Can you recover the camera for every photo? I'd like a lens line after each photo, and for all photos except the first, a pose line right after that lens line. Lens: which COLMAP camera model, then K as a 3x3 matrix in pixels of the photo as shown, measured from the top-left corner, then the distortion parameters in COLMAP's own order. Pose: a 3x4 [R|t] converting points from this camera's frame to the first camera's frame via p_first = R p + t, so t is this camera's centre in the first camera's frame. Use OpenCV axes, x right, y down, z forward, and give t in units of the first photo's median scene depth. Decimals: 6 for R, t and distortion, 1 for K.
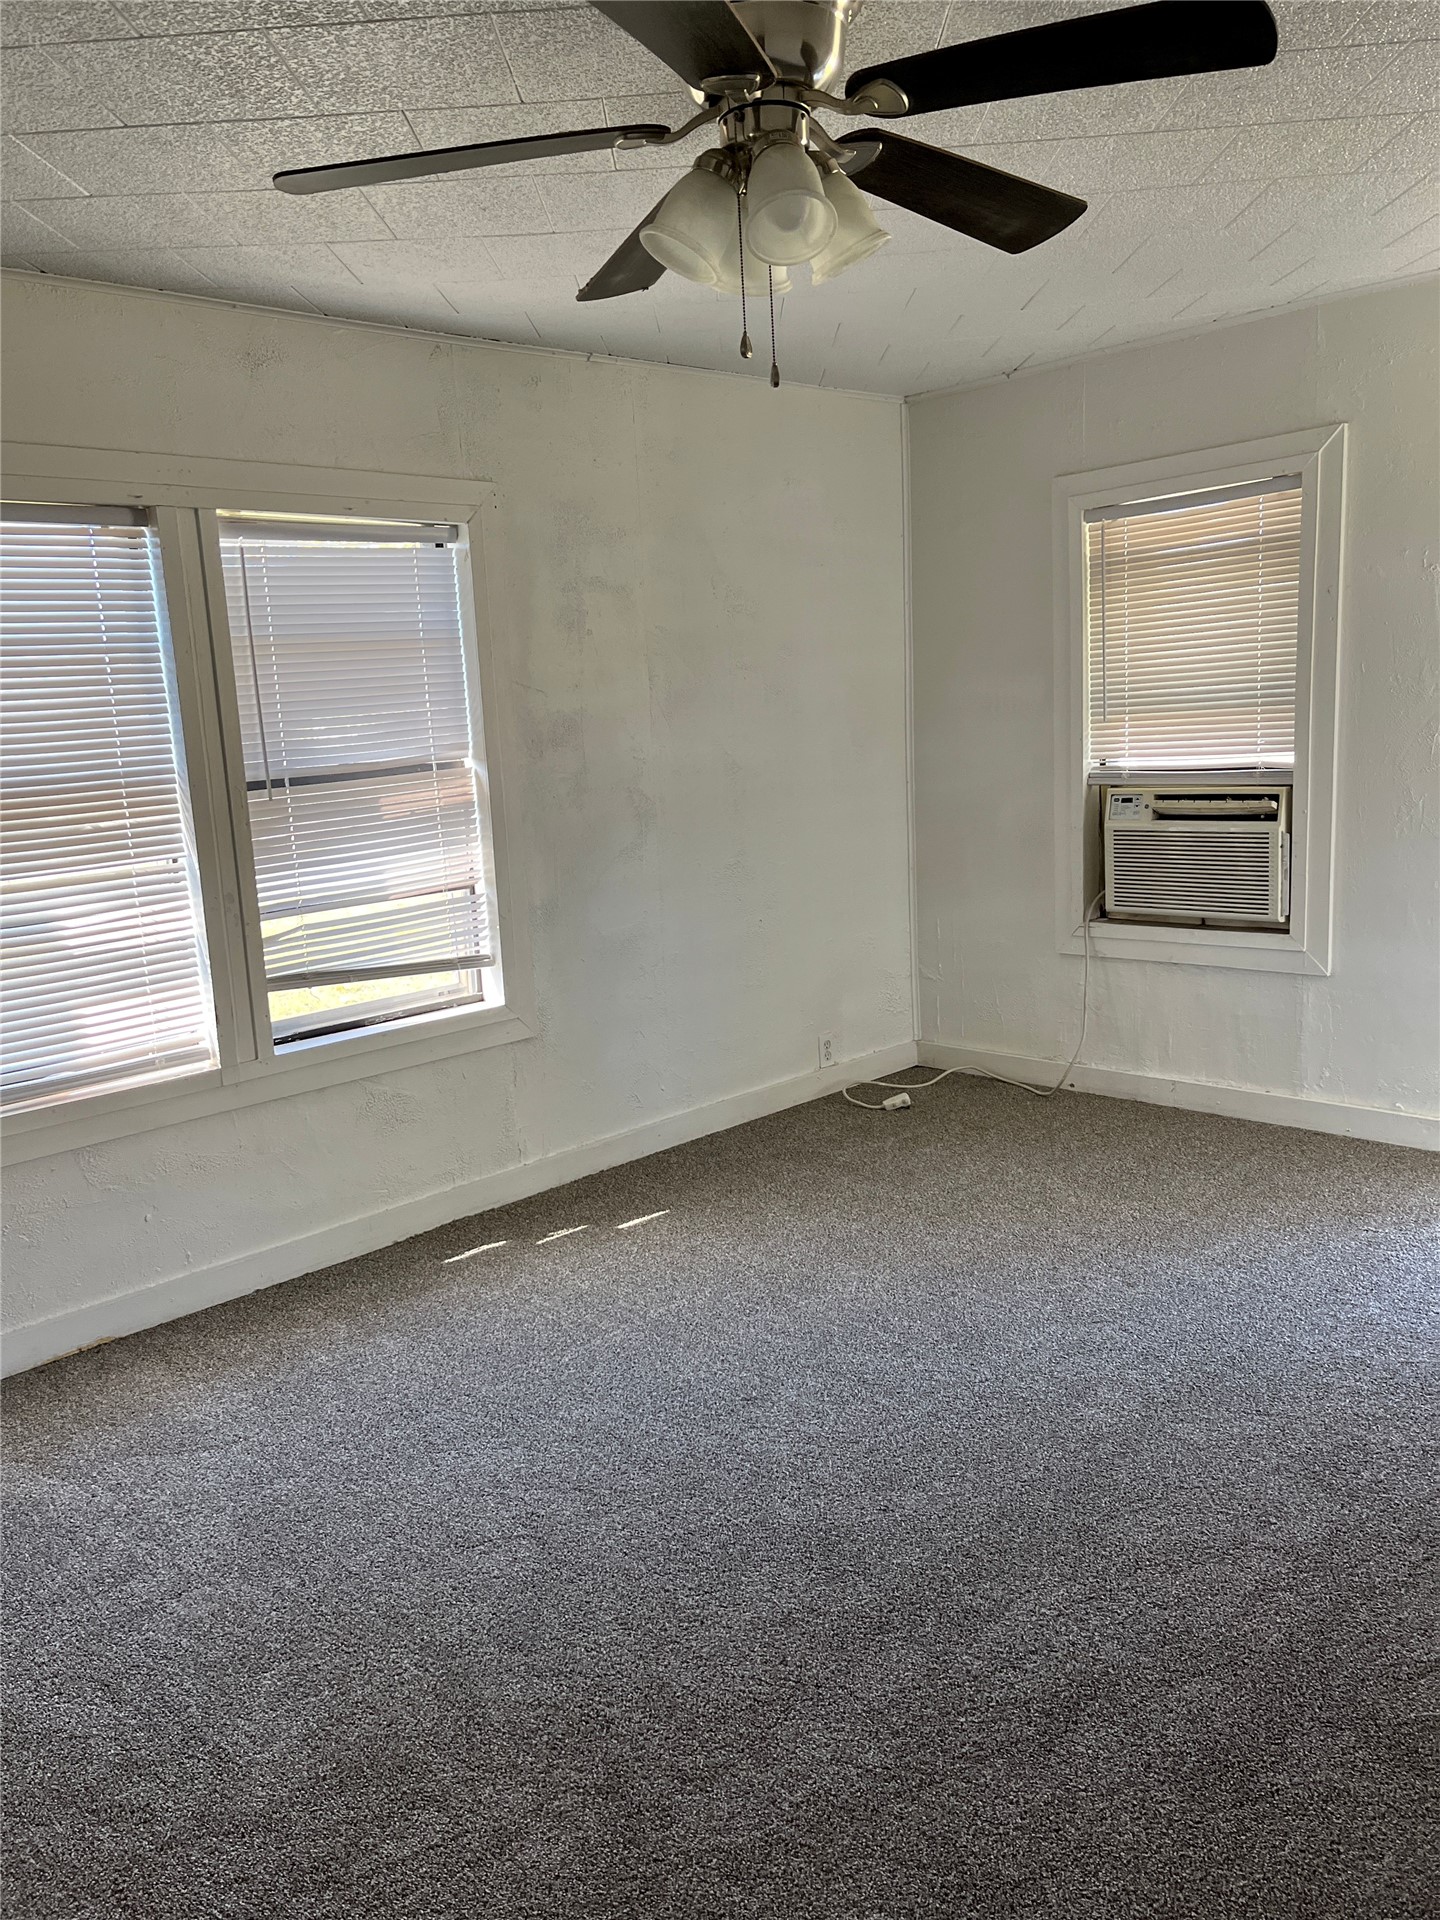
lens RADIAL K [[1439.0, 0, 717.0], [0, 1439.0, 954.3], [0, 0, 1]] dist [0.001260, -0.001285]
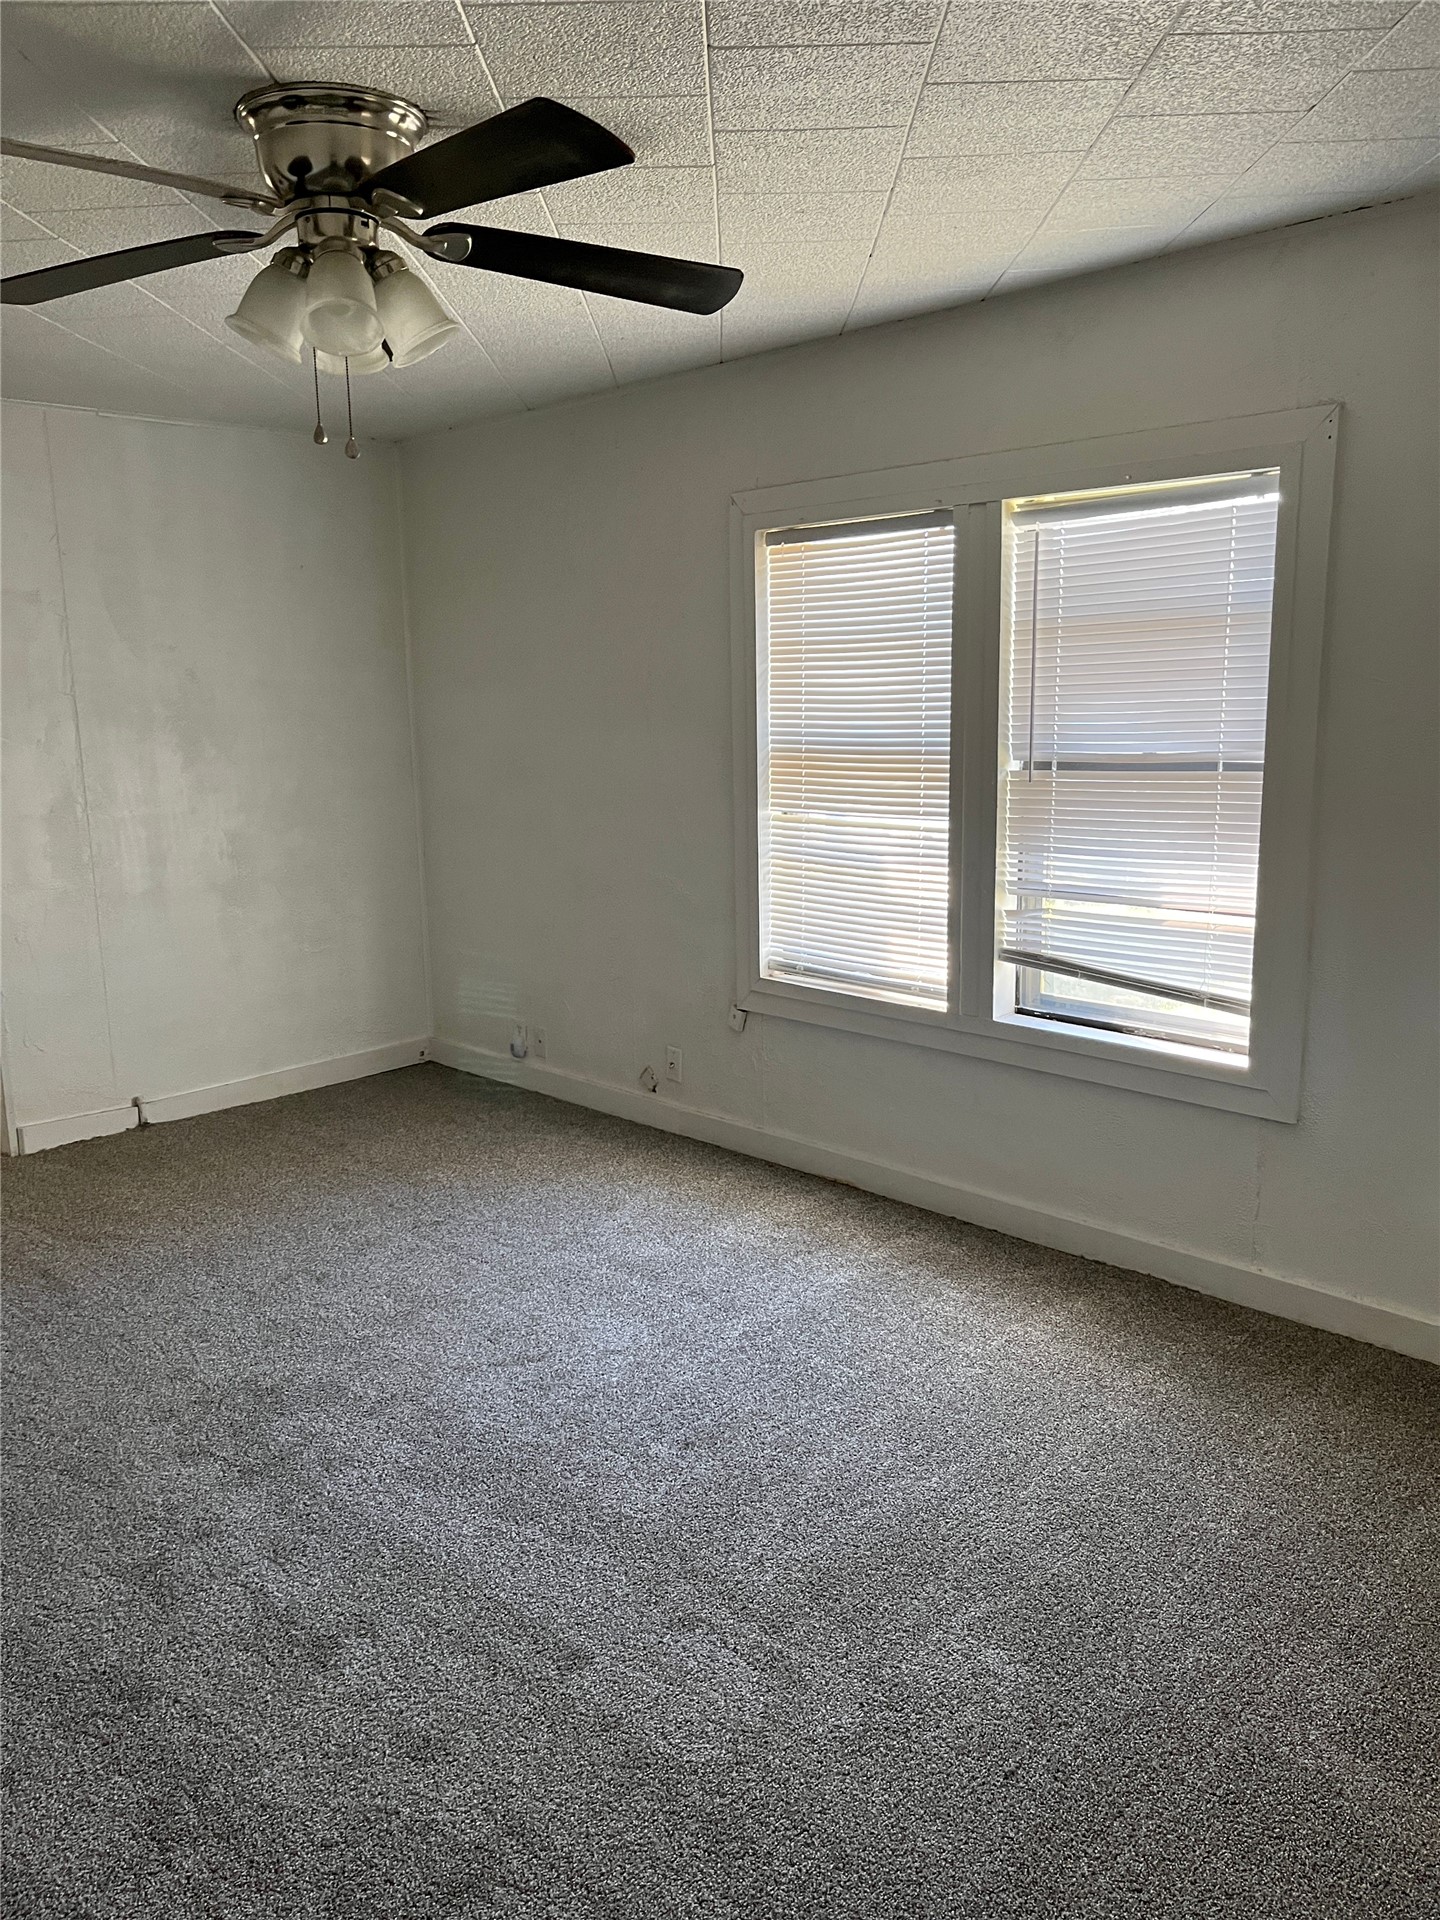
lens RADIAL K [[1439.0, 0, 719.2], [0, 1439.0, 972.2], [0, 0, 1]] dist [0.001260, -0.001285]
pose [[0.005386, 0.249400, -0.968386, 1.019677], [-0.150270, 0.957605, 0.245788, -0.279768], [0.988630, 0.144196, 0.042635, 1.087604]]
